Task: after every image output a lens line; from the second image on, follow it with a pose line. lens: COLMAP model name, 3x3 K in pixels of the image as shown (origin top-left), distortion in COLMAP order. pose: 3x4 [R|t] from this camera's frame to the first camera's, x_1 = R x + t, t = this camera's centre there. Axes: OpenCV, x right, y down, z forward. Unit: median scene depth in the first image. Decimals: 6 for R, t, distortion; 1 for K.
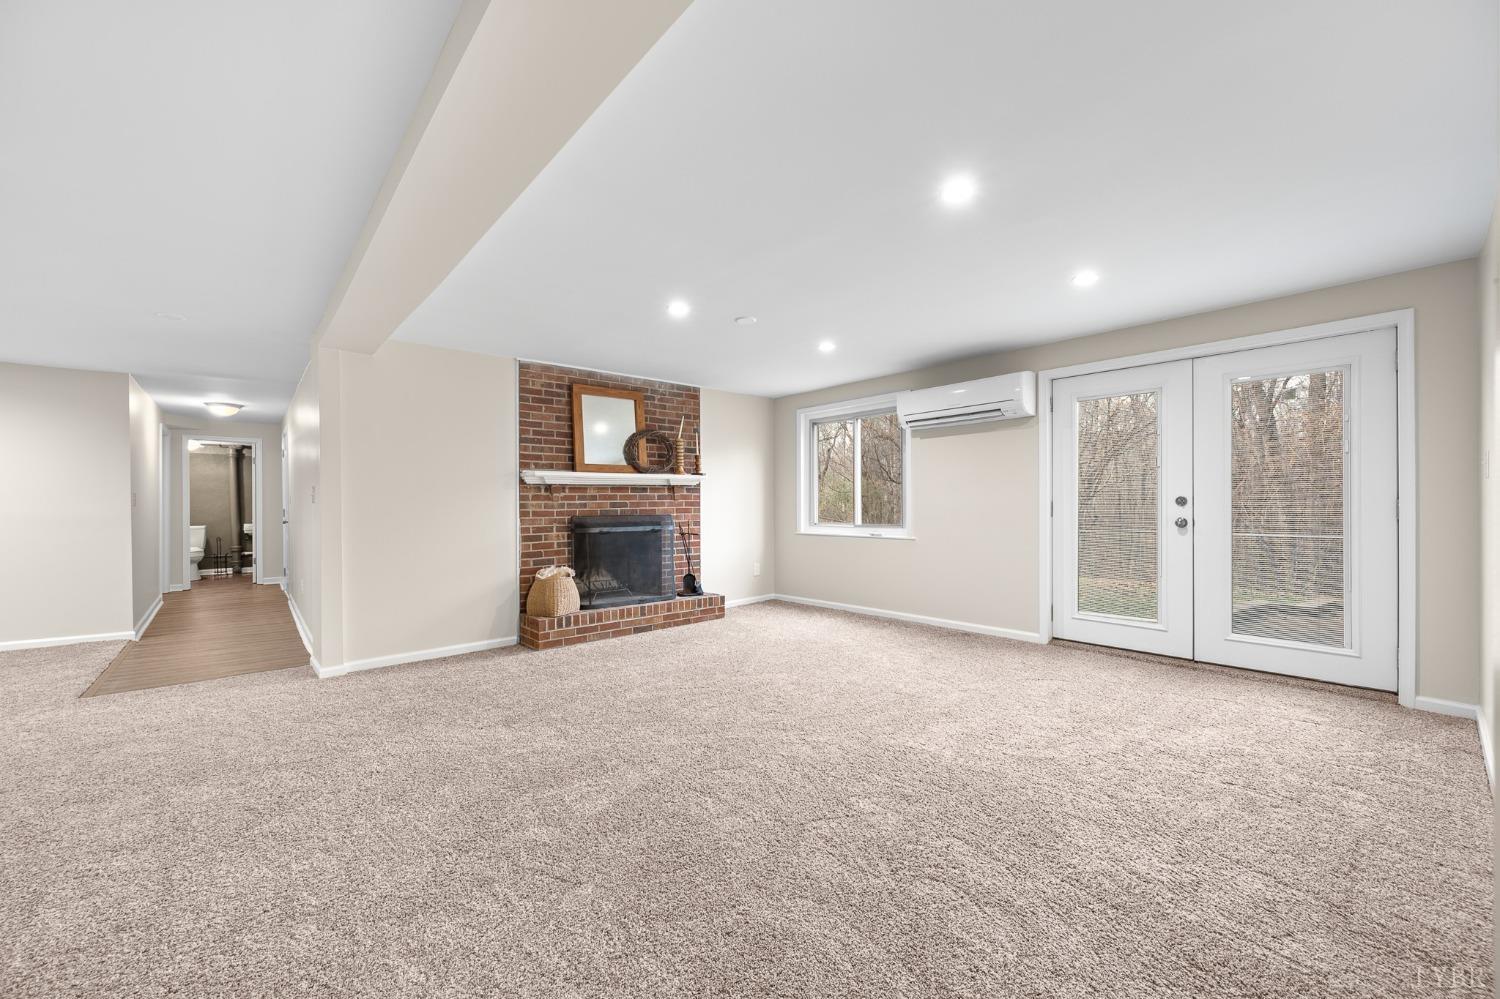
lens RADIAL K [[589.5, 0, 751.3], [0, 589.5, 507.0], [0, 0, 1]] dist [-0.000056, 0.000140]
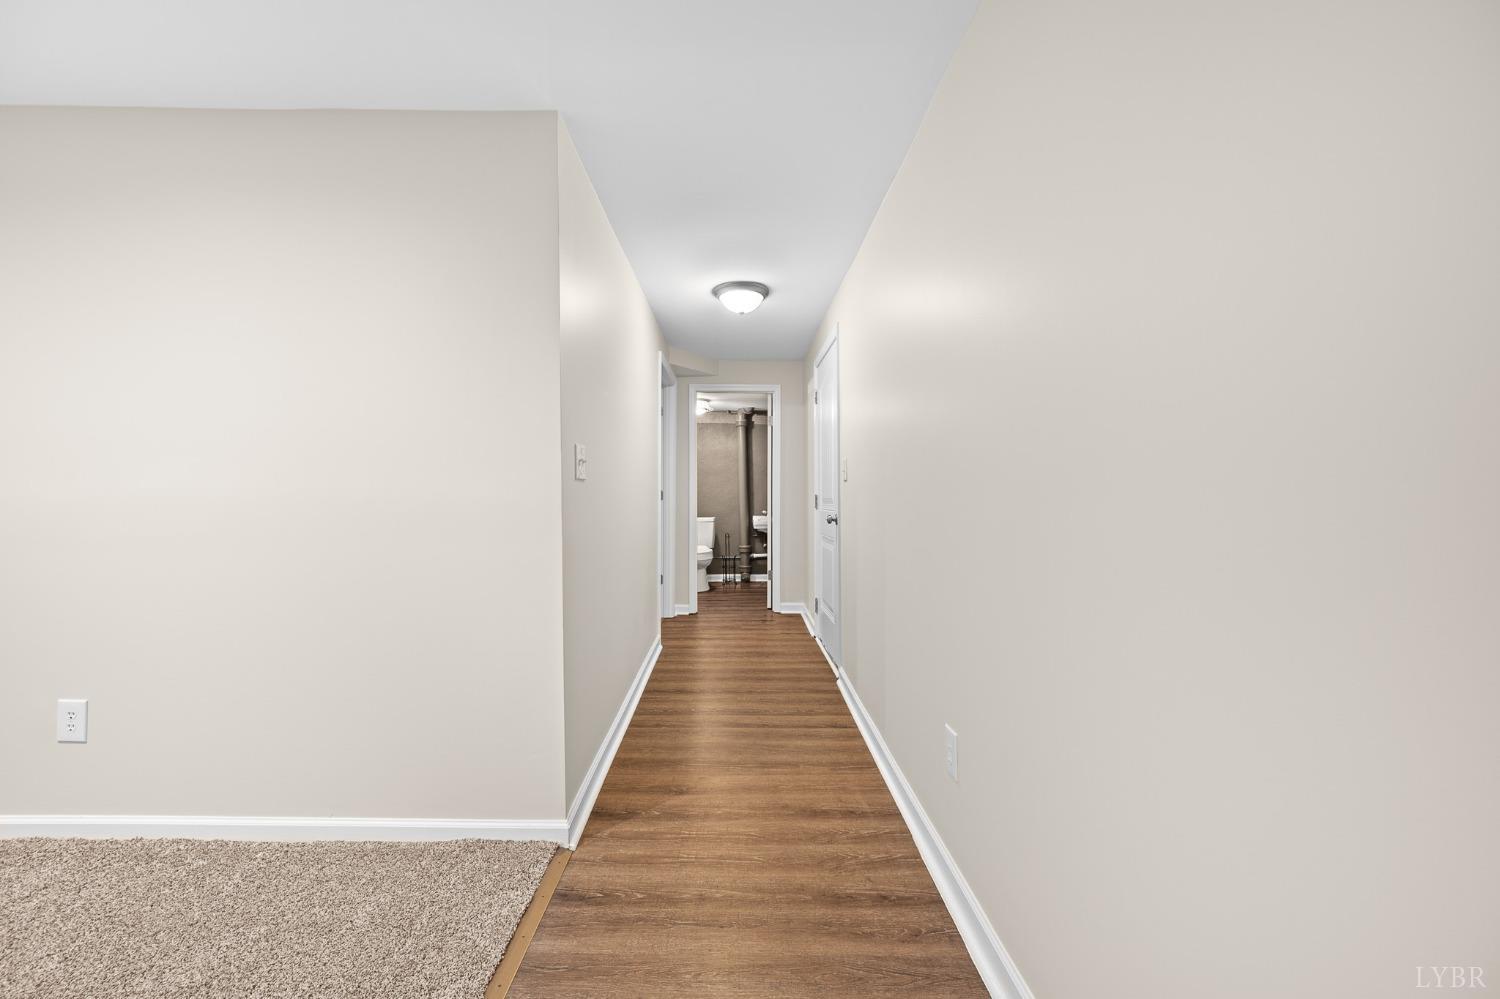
lens RADIAL K [[580.6, 0, 750.0], [0, 580.6, 499.5], [0, 0, 1]] dist [0.000072, 0.000024]
pose [[0.772461, 0.009208, -0.634995, -0.709519], [-0.006804, 0.999957, 0.006224, 0.007461], [0.635025, -0.000487, 0.772491, 0.770330]]
